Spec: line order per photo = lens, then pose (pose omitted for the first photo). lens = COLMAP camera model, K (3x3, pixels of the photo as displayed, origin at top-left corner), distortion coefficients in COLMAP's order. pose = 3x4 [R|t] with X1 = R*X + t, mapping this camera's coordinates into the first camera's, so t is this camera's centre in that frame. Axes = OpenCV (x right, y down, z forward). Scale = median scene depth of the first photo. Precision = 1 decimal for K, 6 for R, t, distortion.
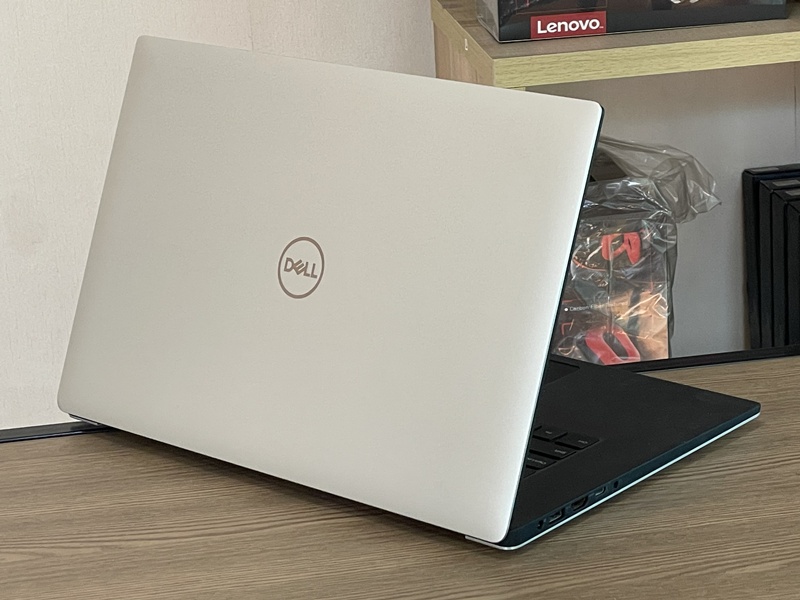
lens RADIAL K [[2389.5, 0, 400.0], [0, 2389.5, 300.0], [0, 0, 1]] dist [0.037259, 0.981399]
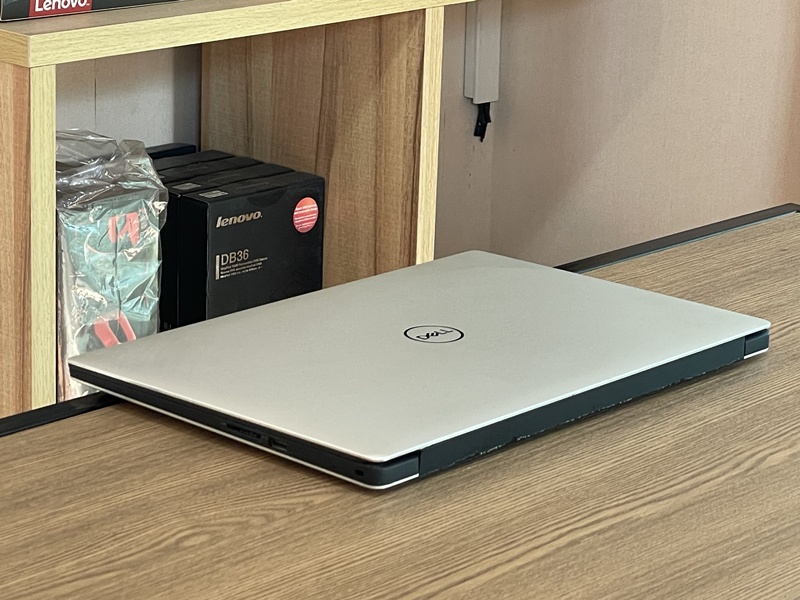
lens RADIAL K [[2485.0, 0, 400.0], [0, 2485.0, 300.0], [0, 0, 1]] dist [0.151712, 0.862743]
pose [[0.774993, -0.095088, 0.624775, -0.465521], [0.122854, 0.992424, -0.001351, 0.022425], [-0.619913, 0.077803, 0.780804, 0.137141]]
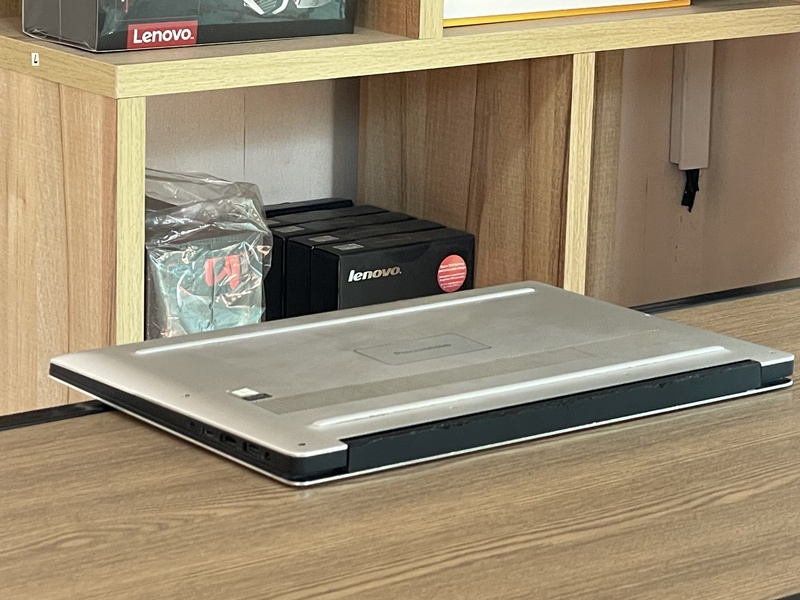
lens RADIAL K [[2716.4, 0, 400.0], [0, 2716.4, 300.0], [0, 0, 1]] dist [0.224711, -2.135887]
pose [[0.864935, -0.039329, 0.500341, -0.384934], [0.082679, 0.994470, -0.064757, 0.064231], [-0.495027, 0.097379, 0.863403, 0.047881]]
